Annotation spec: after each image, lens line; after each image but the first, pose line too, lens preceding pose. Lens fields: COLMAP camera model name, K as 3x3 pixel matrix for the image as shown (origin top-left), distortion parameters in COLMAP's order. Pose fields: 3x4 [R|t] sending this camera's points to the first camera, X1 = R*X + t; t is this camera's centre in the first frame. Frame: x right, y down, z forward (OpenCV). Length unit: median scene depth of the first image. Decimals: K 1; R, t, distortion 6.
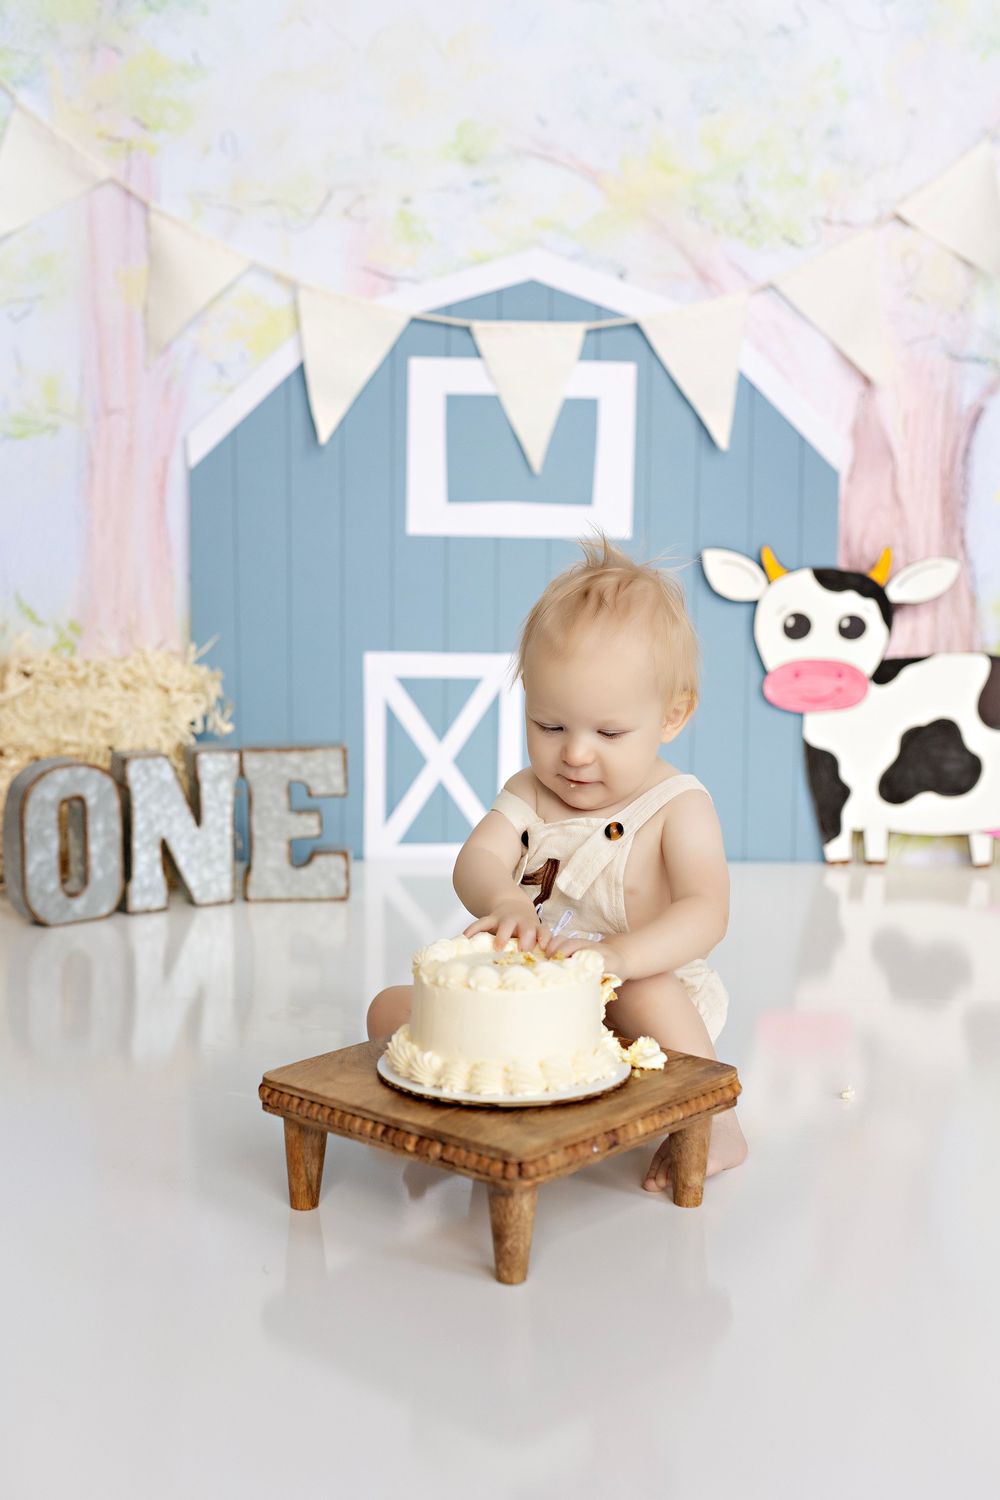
lens RADIAL K [[2109.8, 0, 505.8], [0, 2109.8, 752.2], [0, 0, 1]] dist [-0.004896, 0.000000]
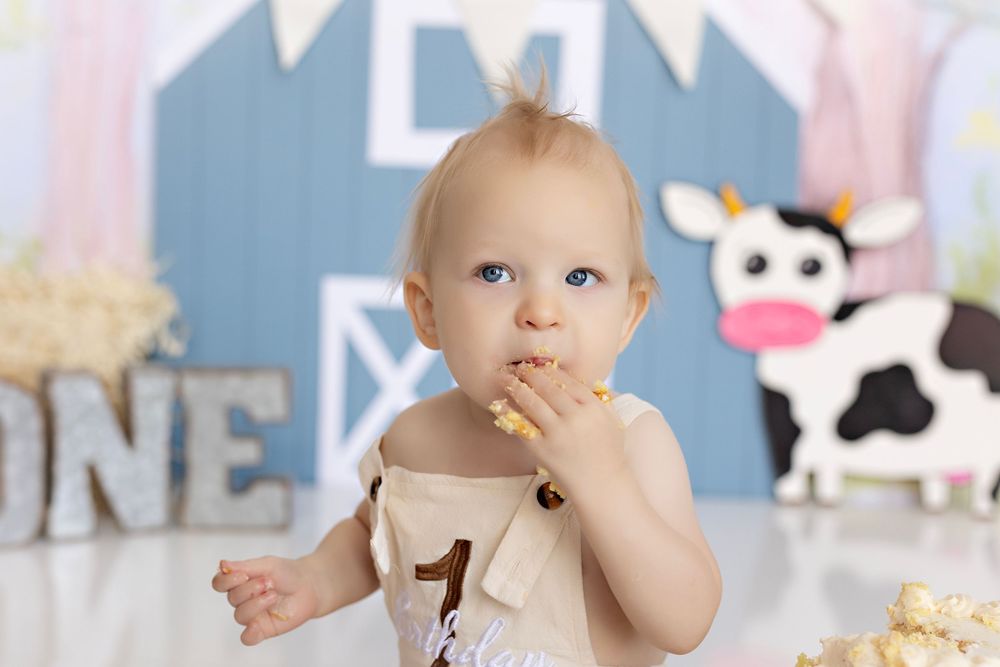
lens RADIAL K [[1406.5, 0, 484.4], [0, 1406.5, 338.7], [0, 0, 1]] dist [-0.004896, 0.000000]
pose [[0.999554, 0.028321, -0.009470, 0.016525], [-0.028592, 0.999146, -0.029831, -0.000700], [0.008617, 0.030089, 0.999510, 0.337428]]
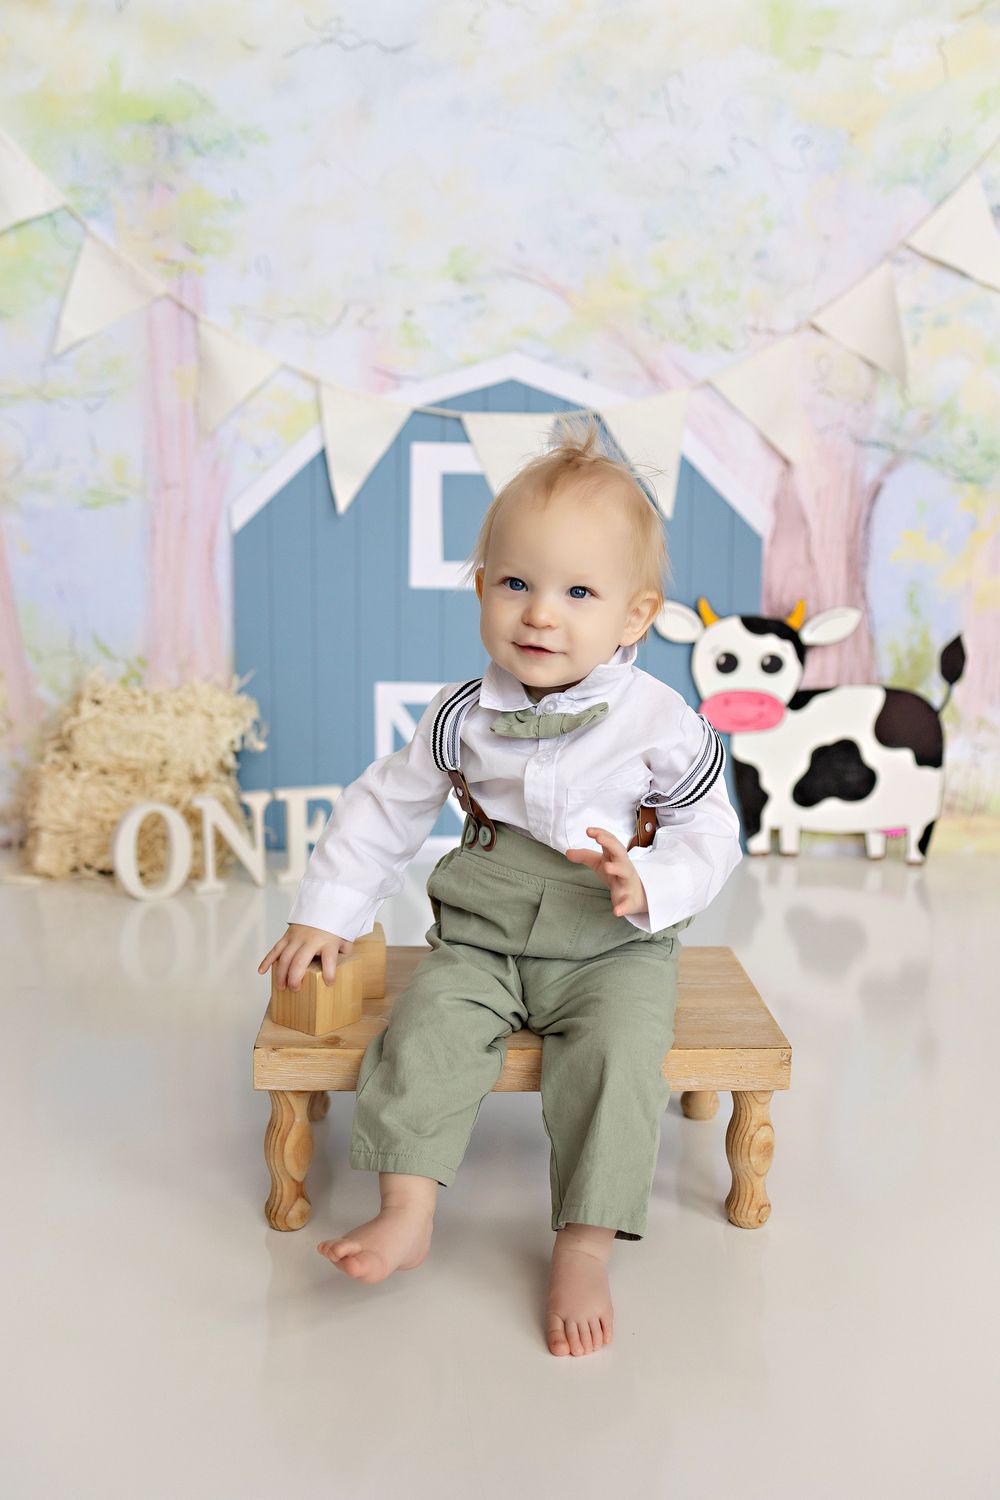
lens RADIAL K [[1518.2, 0, 501.3], [0, 1518.2, 759.1], [0, 0, 1]] dist [0.012827, 0.000000]
pose [[0.999809, 0.005344, -0.018801, 0.023951], [-0.004734, 0.999465, 0.032371, -0.032298], [0.018963, -0.032276, 0.999299, 0.113866]]
